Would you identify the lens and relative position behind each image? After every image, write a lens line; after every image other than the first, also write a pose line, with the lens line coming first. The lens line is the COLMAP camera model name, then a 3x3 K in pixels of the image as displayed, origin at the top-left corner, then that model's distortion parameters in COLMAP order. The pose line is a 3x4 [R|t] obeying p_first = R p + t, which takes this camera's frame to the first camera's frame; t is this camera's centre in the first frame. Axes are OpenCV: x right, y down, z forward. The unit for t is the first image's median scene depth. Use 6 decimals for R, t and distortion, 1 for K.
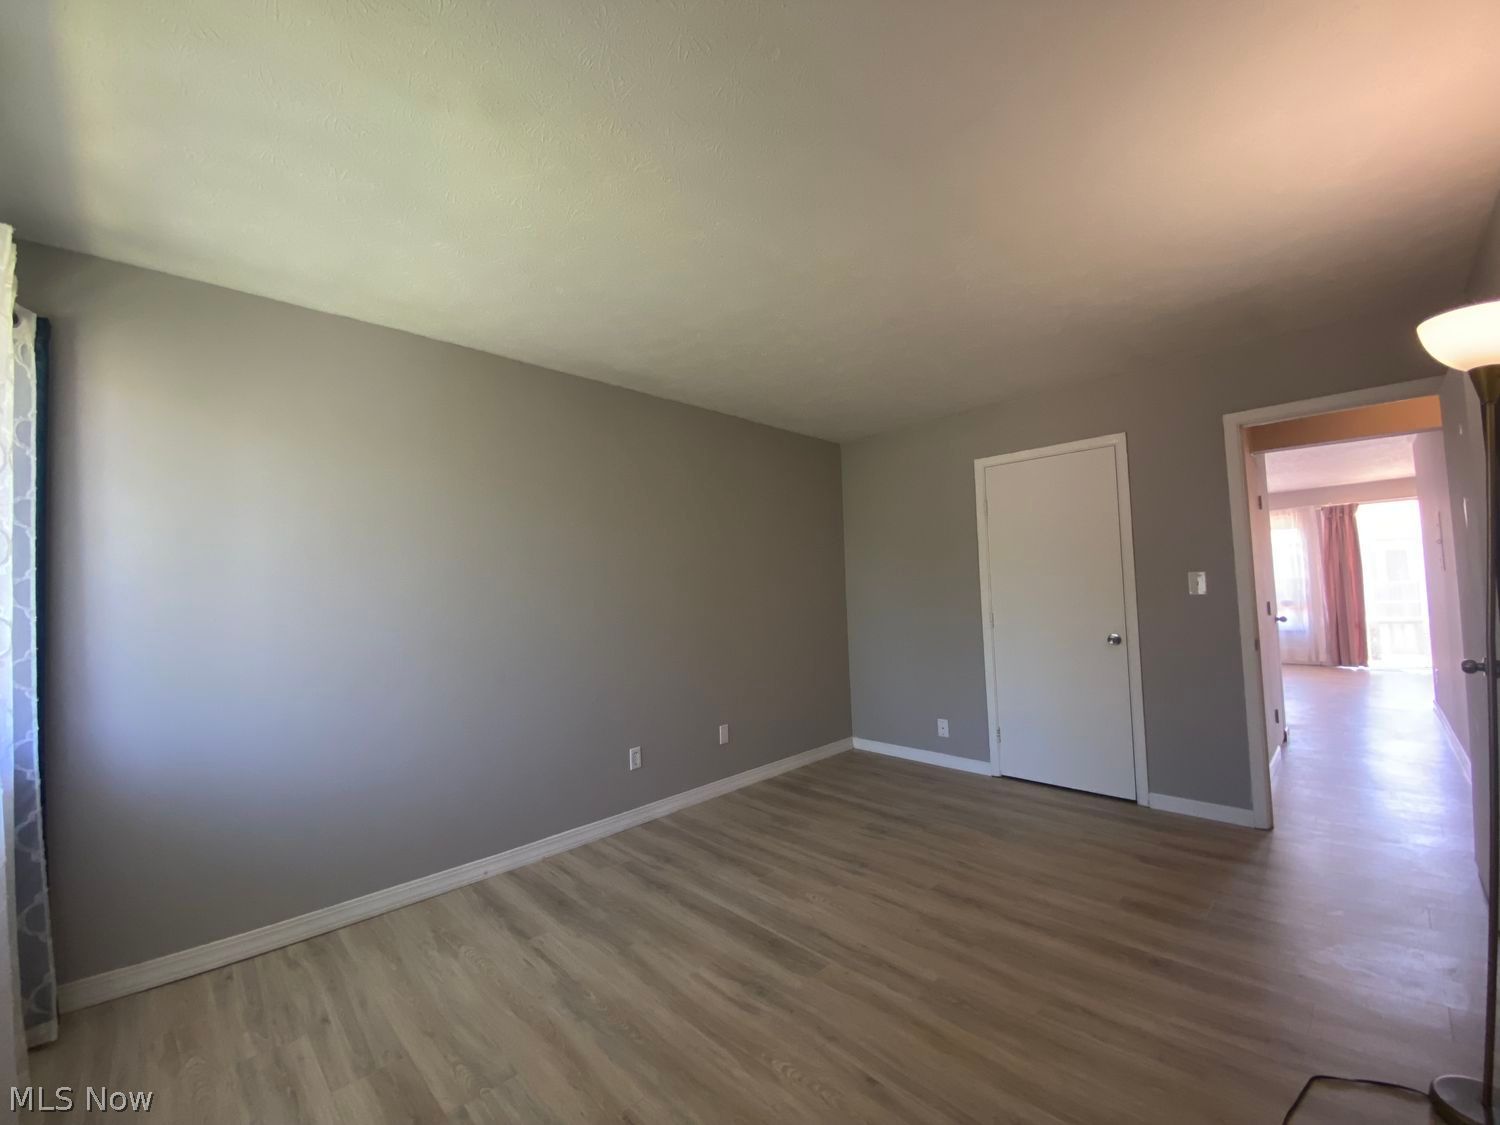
lens RADIAL K [[602.3, 0, 747.6], [0, 602.3, 560.1], [0, 0, 1]] dist [0.022771, -0.023571]
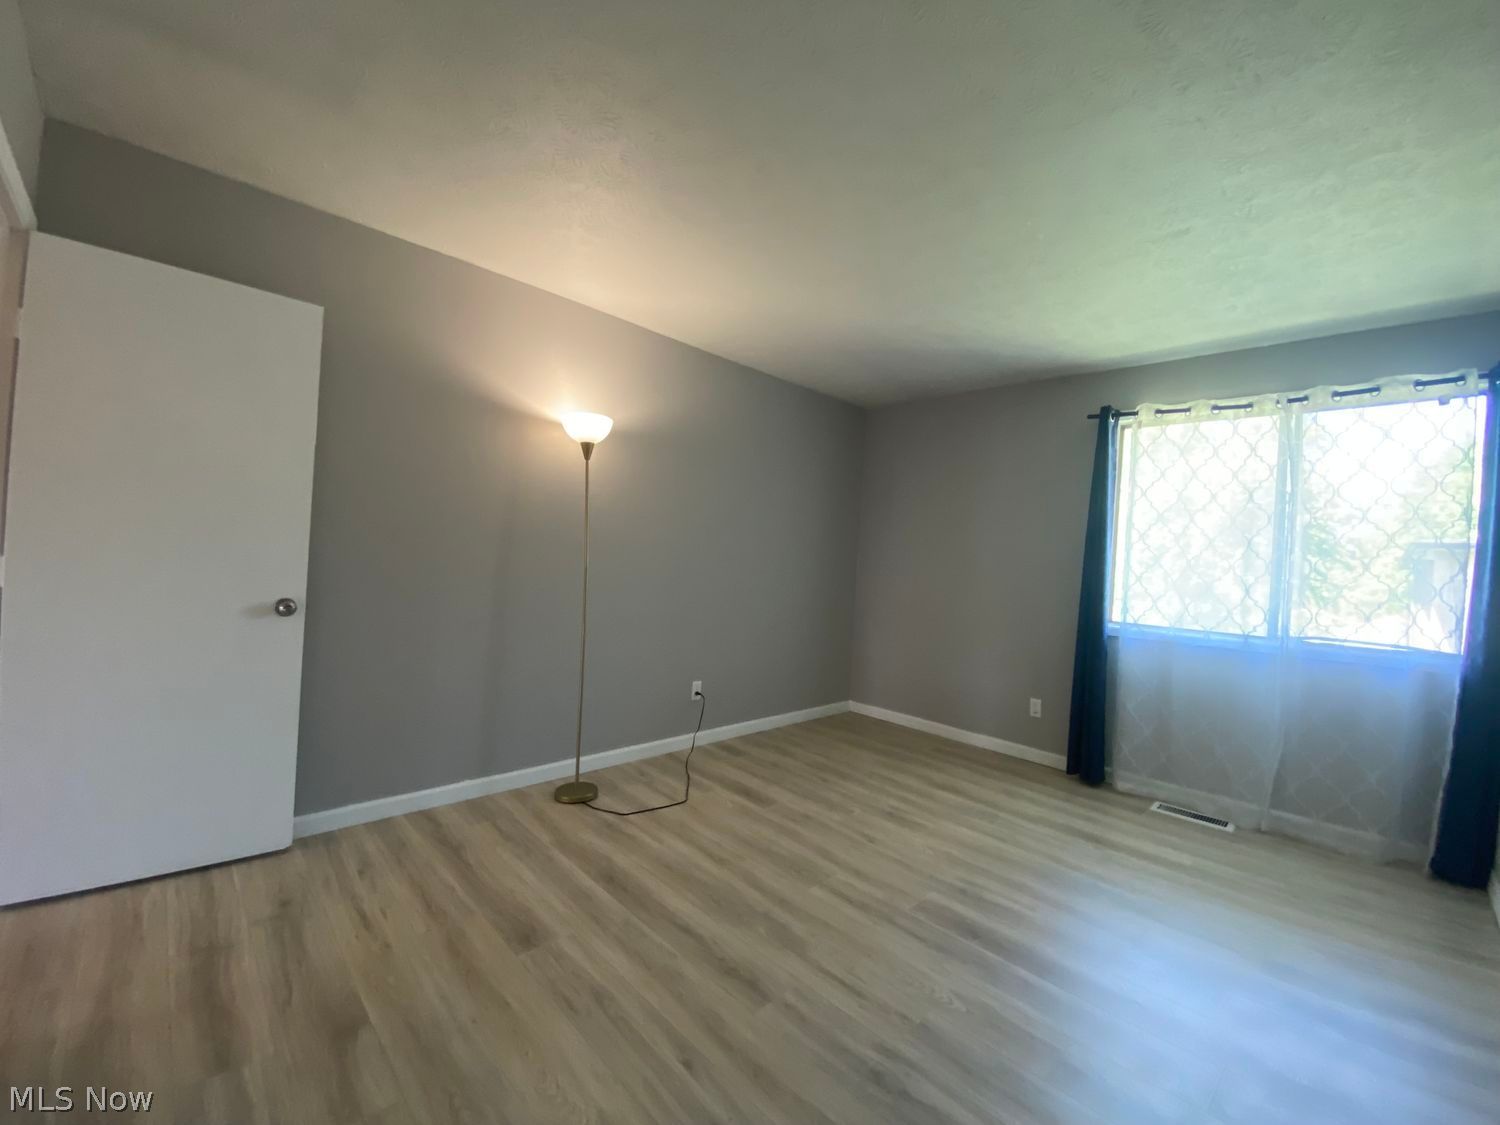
lens RADIAL K [[612.9, 0, 755.0], [0, 612.9, 563.8], [0, 0, 1]] dist [0.023838, -0.020772]
pose [[-0.999691, -0.024736, 0.002504, 0.324126], [-0.024822, 0.998755, -0.043268, 0.103284], [-0.001430, -0.043317, -0.999060, 1.639606]]
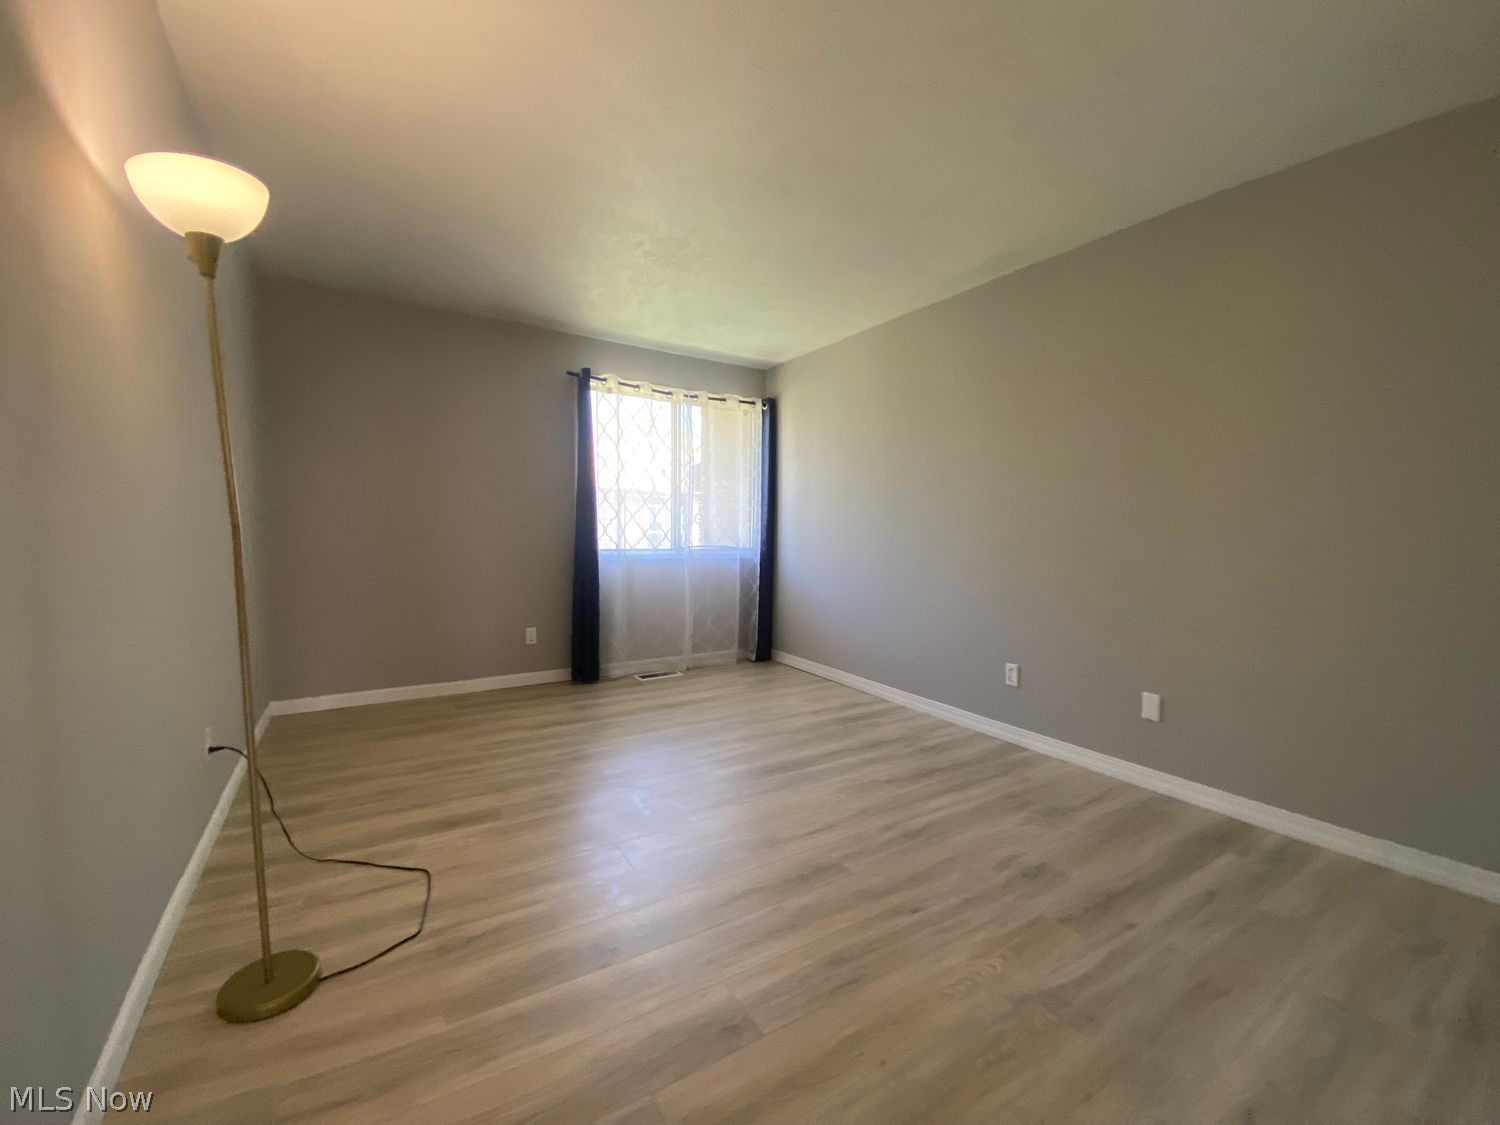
lens RADIAL K [[606.9, 0, 742.3], [0, 606.9, 561.2], [0, 0, 1]] dist [0.063528, -0.044000]
pose [[-0.219993, 0.084944, -0.971796, 1.061796], [0.045778, 0.996003, 0.076697, 0.076347], [0.974427, -0.027615, -0.223003, 1.041640]]
